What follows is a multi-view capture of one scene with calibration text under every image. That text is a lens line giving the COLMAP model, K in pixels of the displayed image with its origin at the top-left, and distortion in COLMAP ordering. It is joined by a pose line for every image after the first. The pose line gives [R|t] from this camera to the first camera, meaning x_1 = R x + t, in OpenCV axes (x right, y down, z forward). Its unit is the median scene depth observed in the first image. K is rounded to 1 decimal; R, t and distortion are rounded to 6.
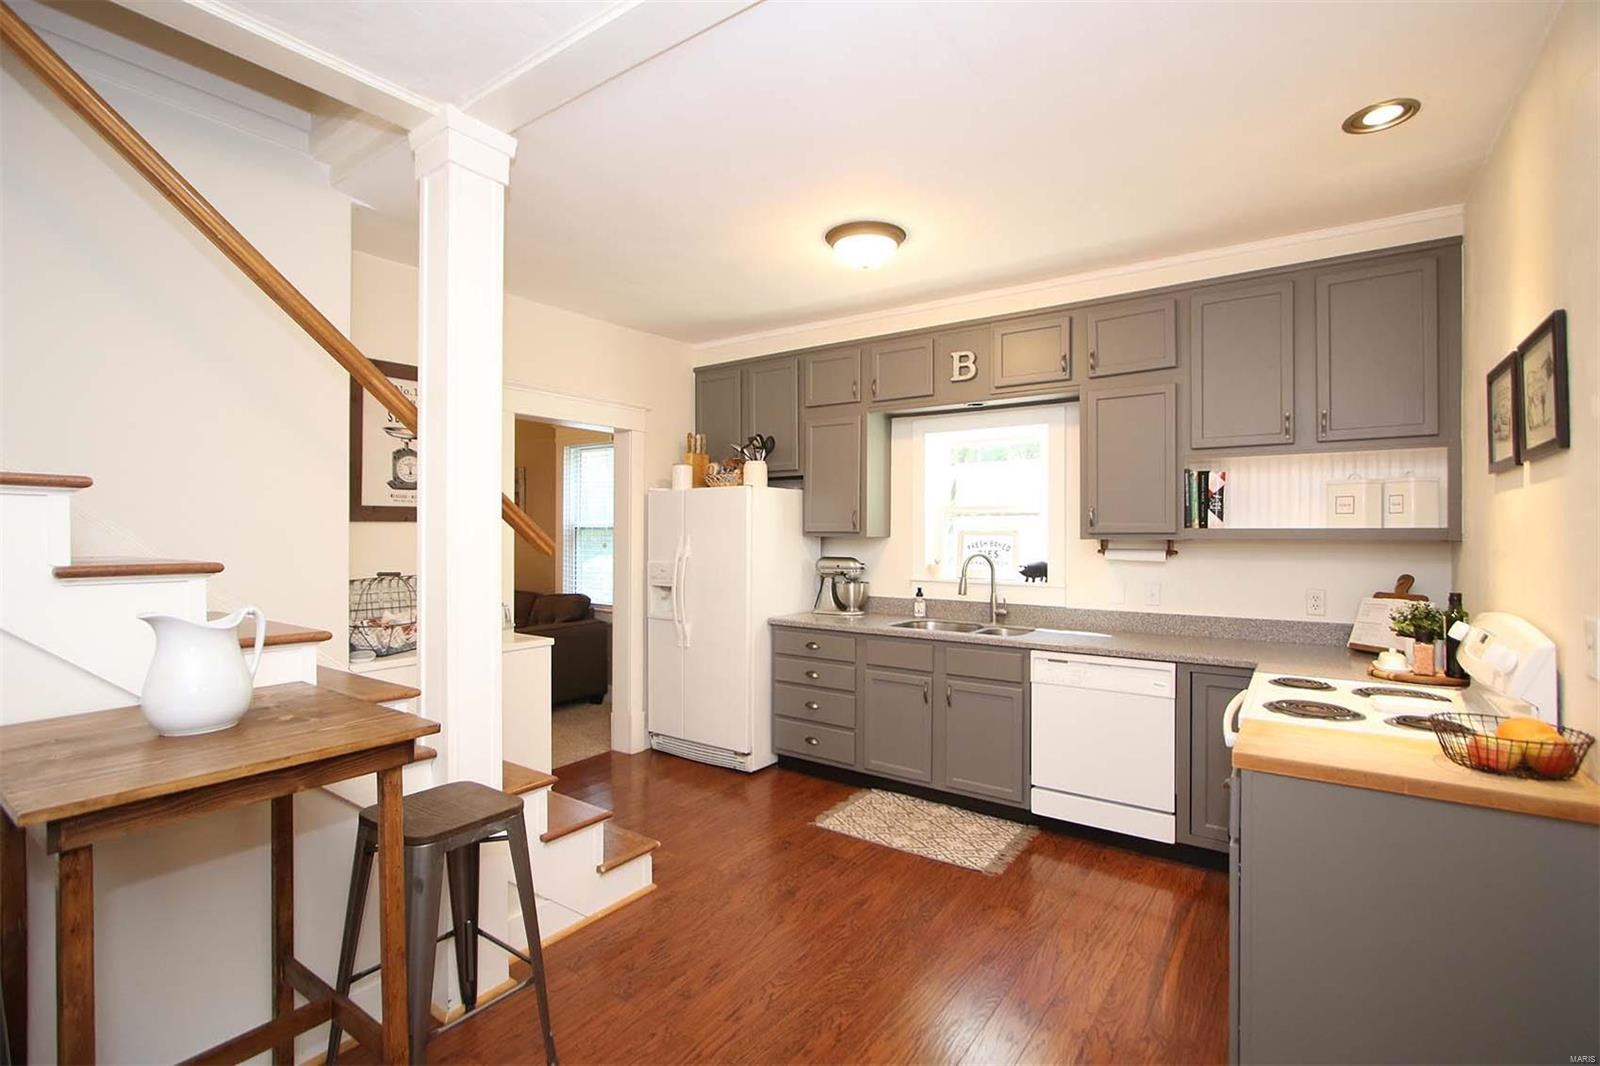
lens RADIAL K [[731.5, 0, 792.6], [0, 731.5, 530.4], [0, 0, 1]] dist [-0.020430, 0.000046]
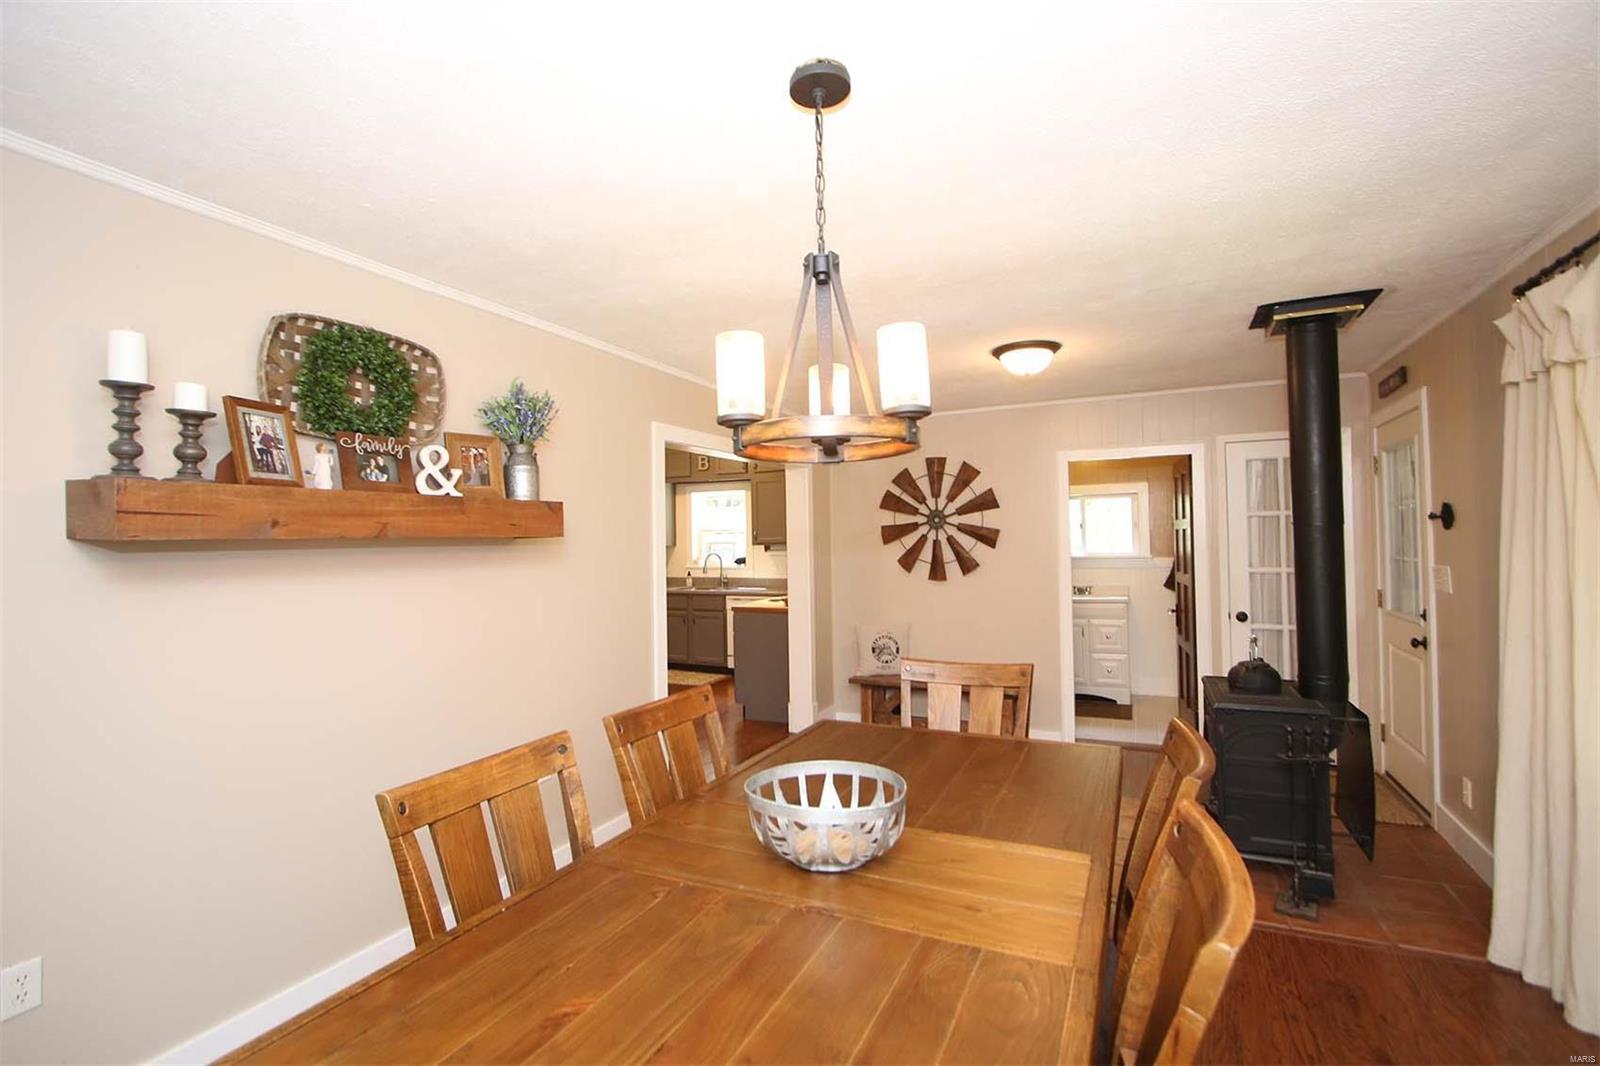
lens RADIAL K [[731.5, 0, 792.6], [0, 731.5, 530.4], [0, 0, 1]] dist [-0.020430, 0.000046]
pose [[0.985850, -0.017849, 0.166675, 0.132119], [0.019612, 0.999768, -0.008938, -0.010060], [-0.166476, 0.012080, 0.985971, -1.072674]]
